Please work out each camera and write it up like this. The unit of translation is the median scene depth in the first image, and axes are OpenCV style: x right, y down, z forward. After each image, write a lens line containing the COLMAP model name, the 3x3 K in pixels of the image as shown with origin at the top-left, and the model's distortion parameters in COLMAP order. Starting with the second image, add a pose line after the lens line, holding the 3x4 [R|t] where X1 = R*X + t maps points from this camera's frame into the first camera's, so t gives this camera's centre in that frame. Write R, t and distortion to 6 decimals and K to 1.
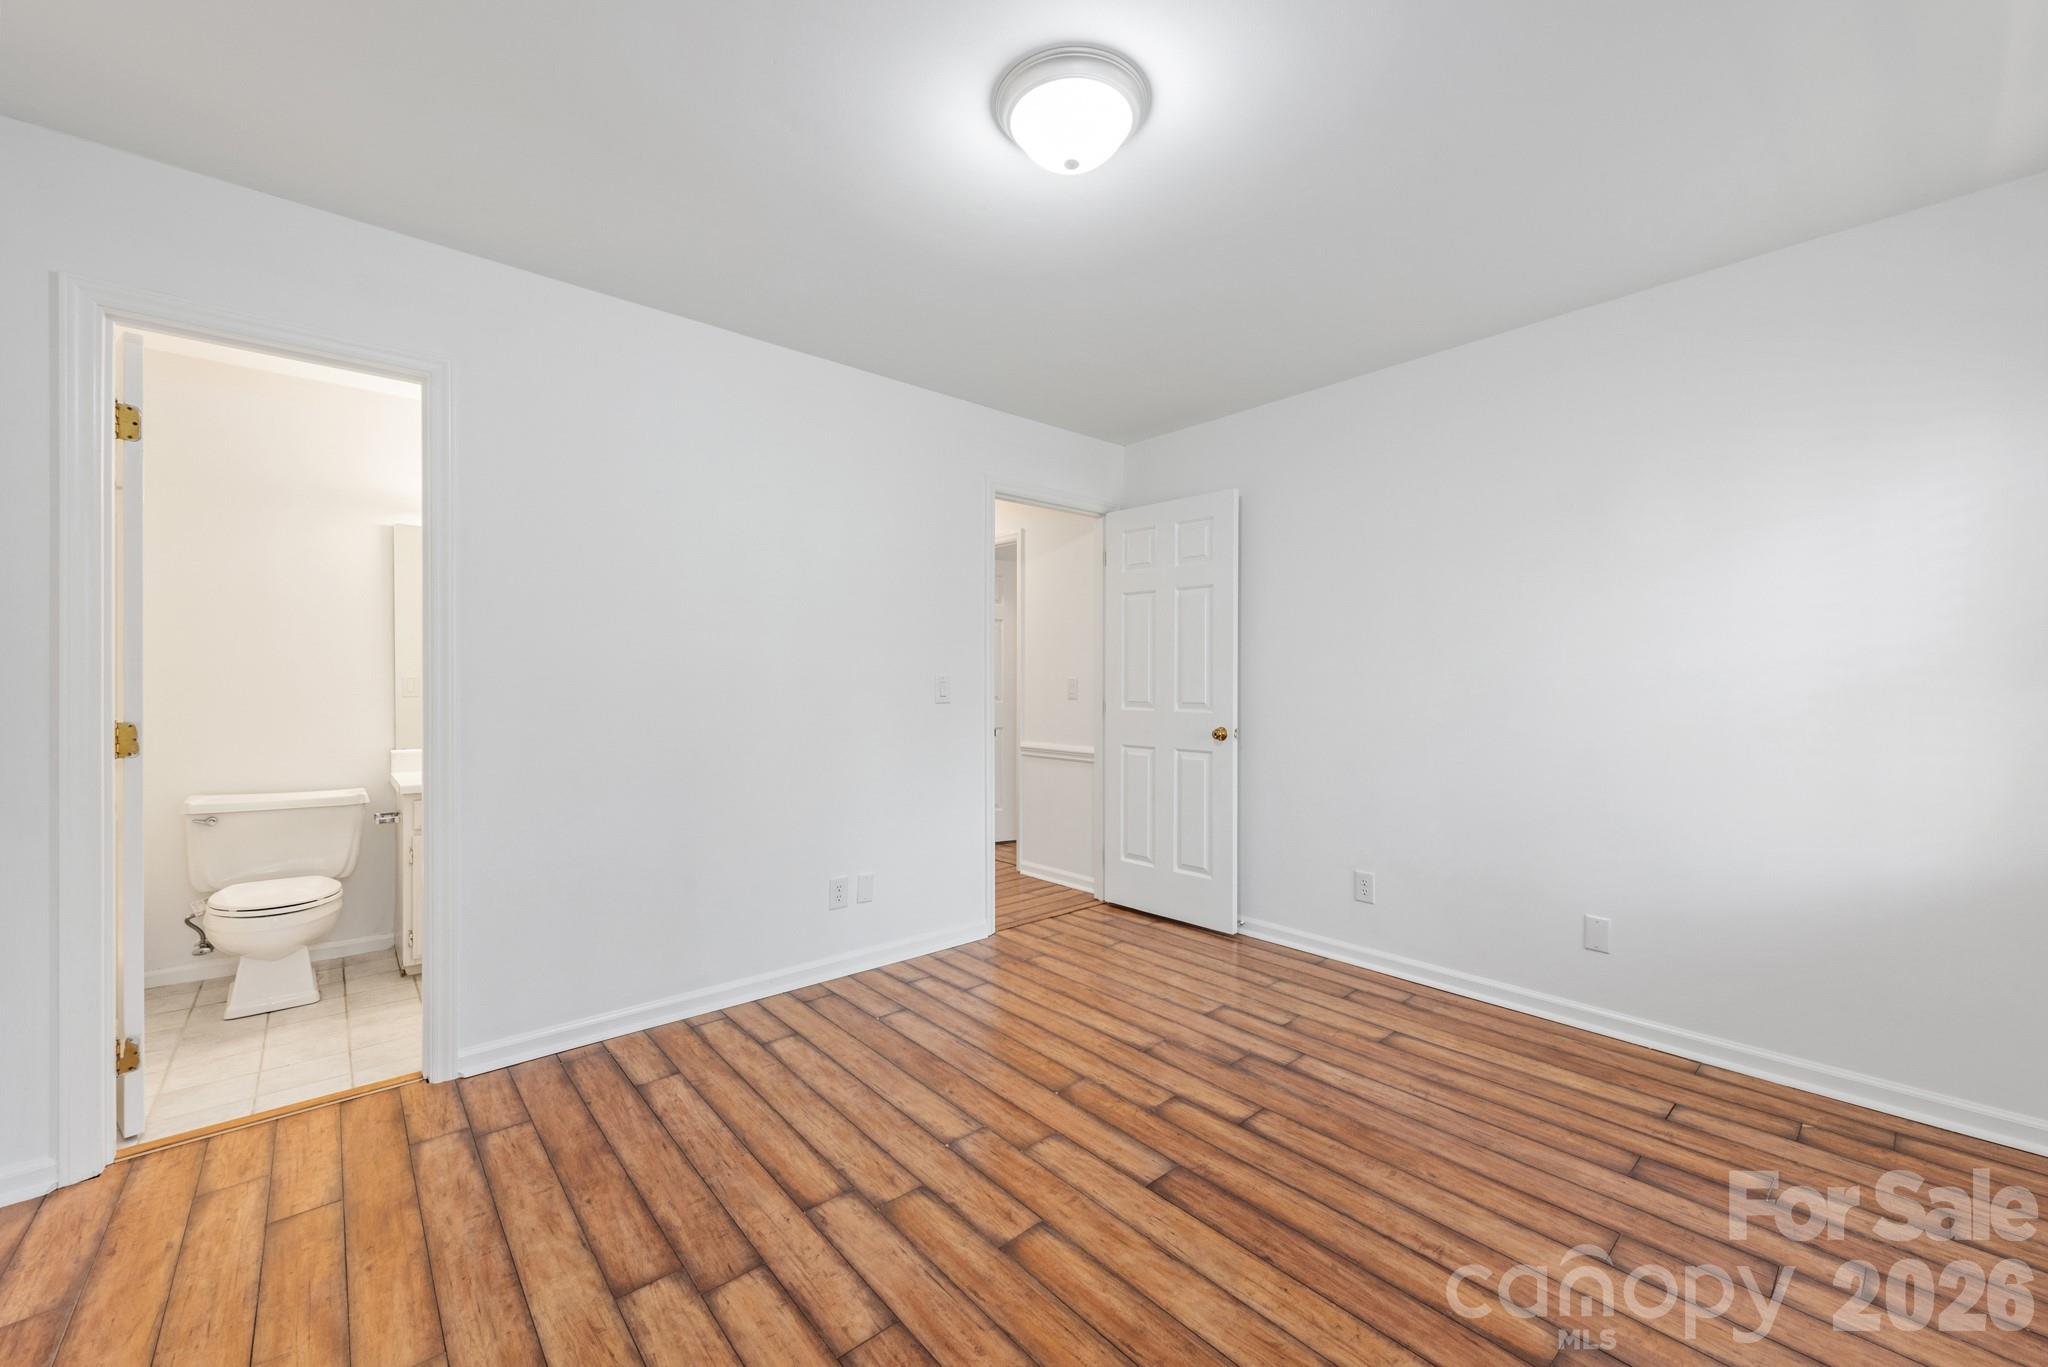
lens RADIAL K [[798.0, 0, 1030.6], [0, 798.0, 684.7], [0, 0, 1]] dist [0.007012, -0.000047]
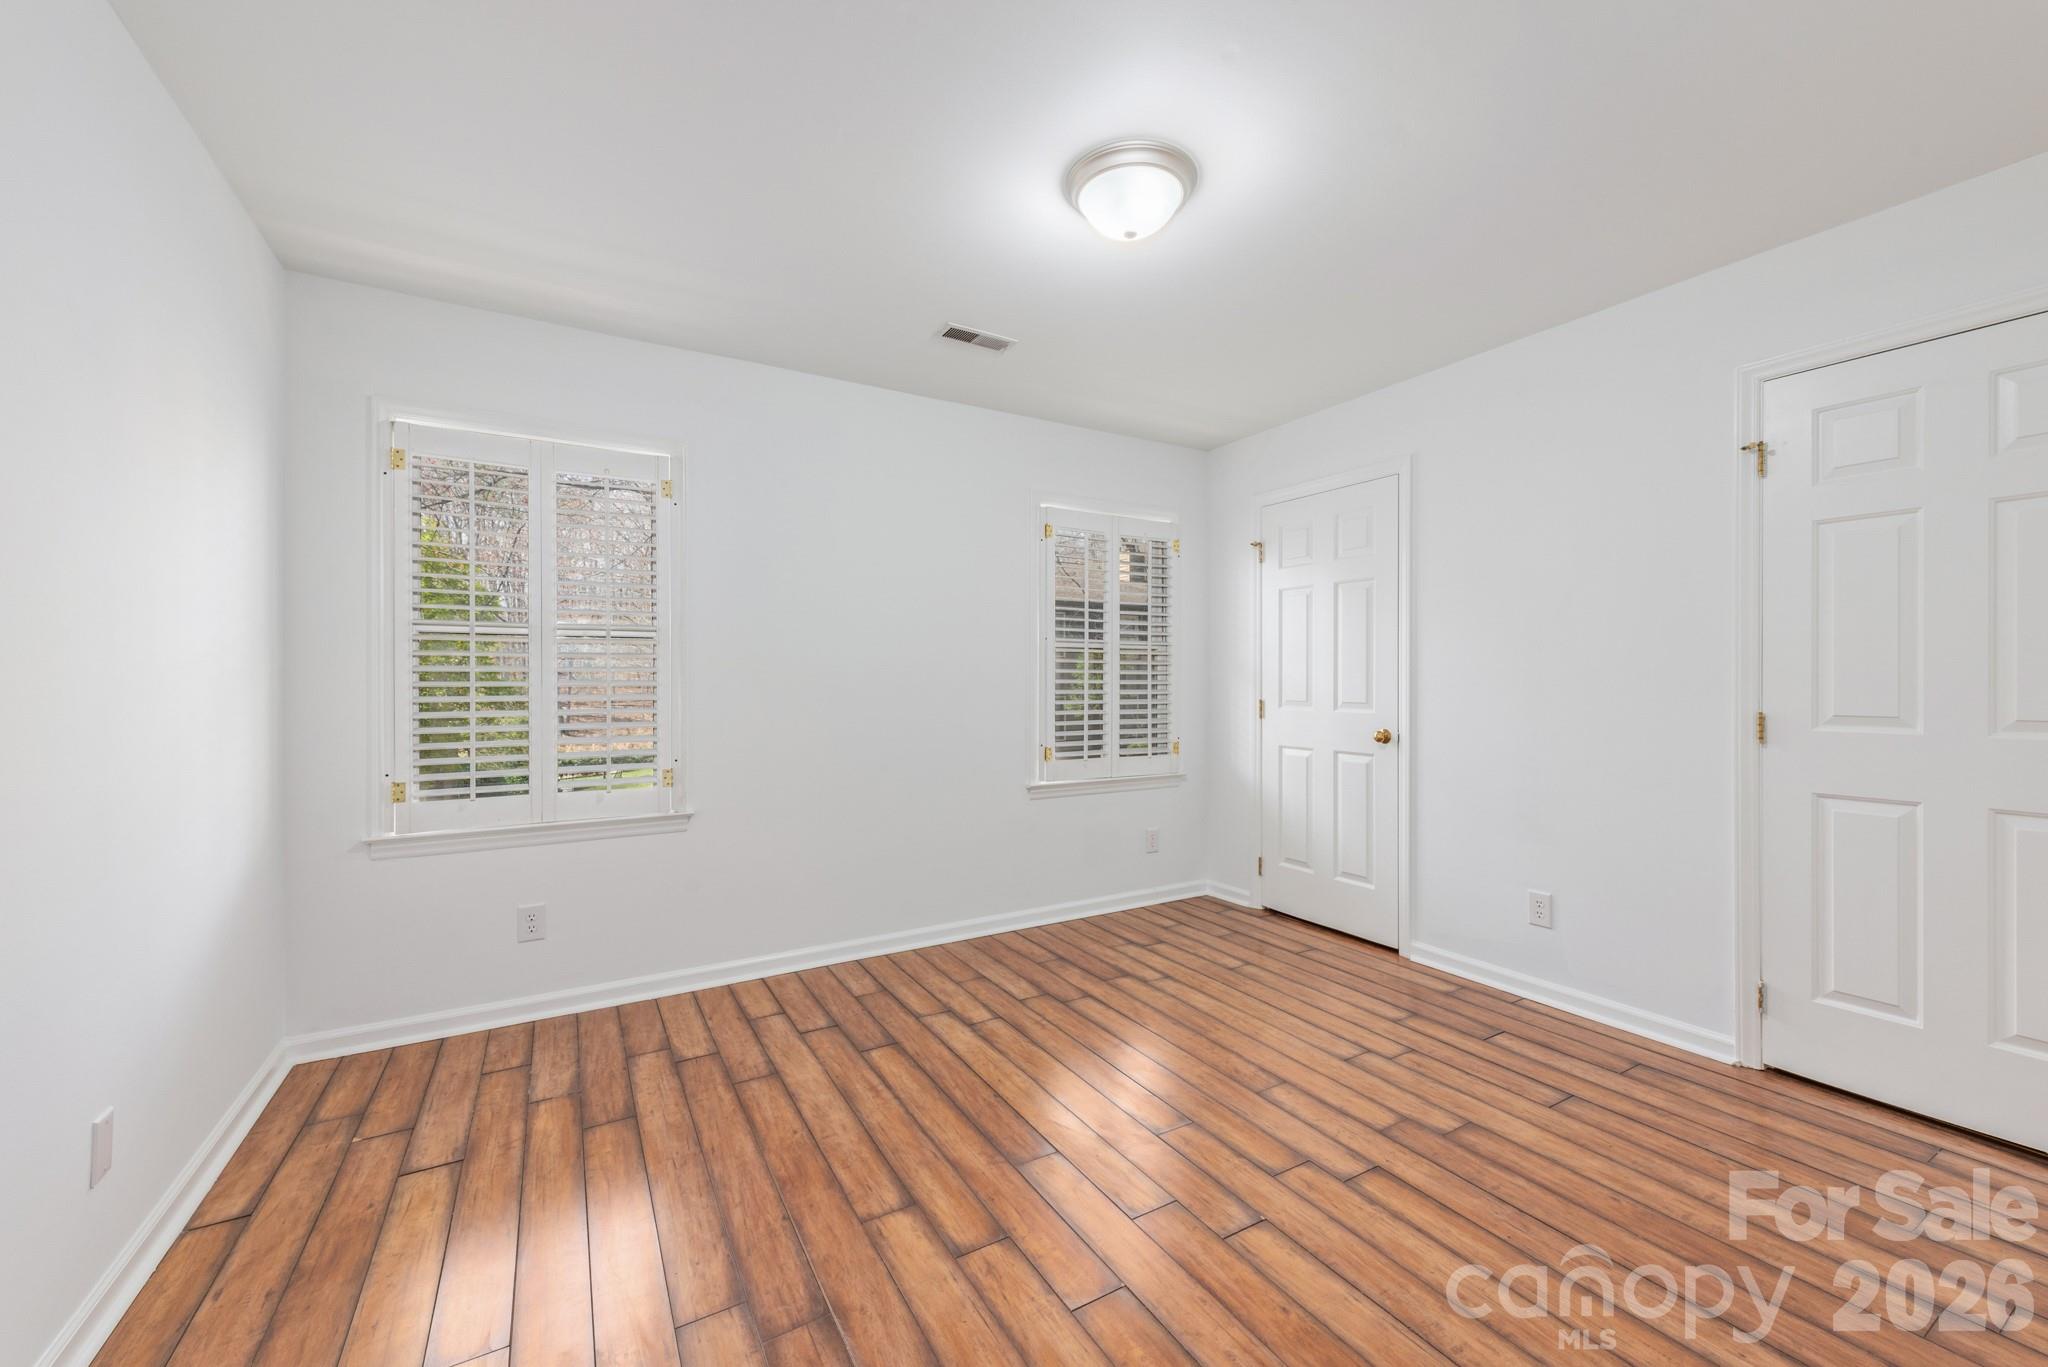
lens RADIAL K [[798.0, 0, 1030.6], [0, 798.0, 684.7], [0, 0, 1]] dist [0.007012, -0.000047]
pose [[-0.981289, 0.001404, 0.192538, -0.027045], [0.003636, 0.999930, 0.011240, -0.011894], [-0.192509, 0.011730, -0.981225, 2.000303]]
